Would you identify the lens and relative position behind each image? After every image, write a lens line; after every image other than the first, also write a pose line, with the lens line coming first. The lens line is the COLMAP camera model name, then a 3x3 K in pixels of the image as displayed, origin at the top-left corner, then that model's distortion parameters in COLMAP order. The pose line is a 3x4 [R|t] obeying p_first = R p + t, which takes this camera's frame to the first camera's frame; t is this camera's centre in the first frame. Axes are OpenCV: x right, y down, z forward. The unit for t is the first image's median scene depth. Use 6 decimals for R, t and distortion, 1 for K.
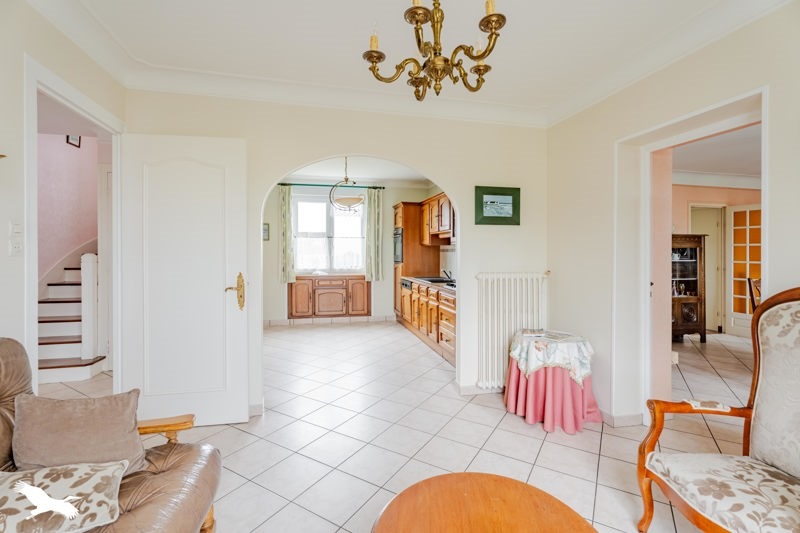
lens RADIAL K [[363.5, 0, 403.1], [0, 363.5, 252.7], [0, 0, 1]] dist [-0.000370, 0.000000]
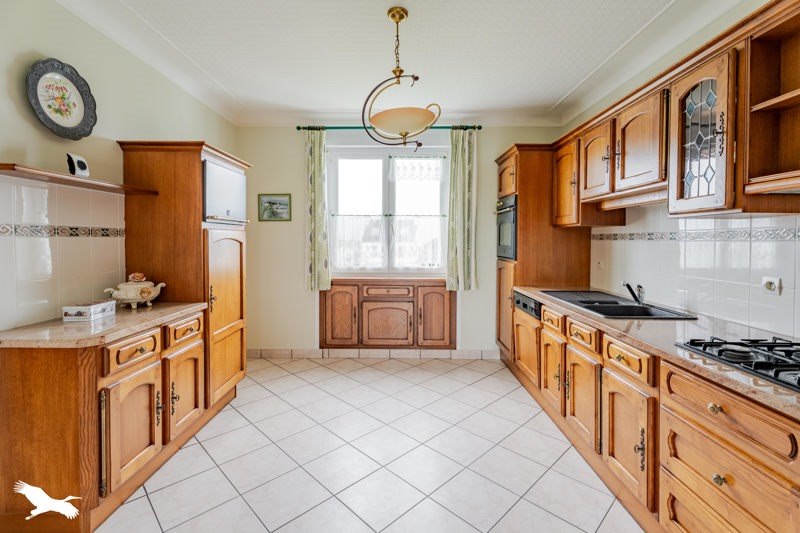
lens RADIAL K [[363.5, 0, 403.1], [0, 363.5, 252.7], [0, 0, 1]] dist [-0.000370, 0.000000]
pose [[0.970560, 0.009310, -0.240680, -0.032588], [-0.001935, 0.999522, 0.030862, 0.000565], [0.240852, -0.029488, 0.970114, 0.434062]]
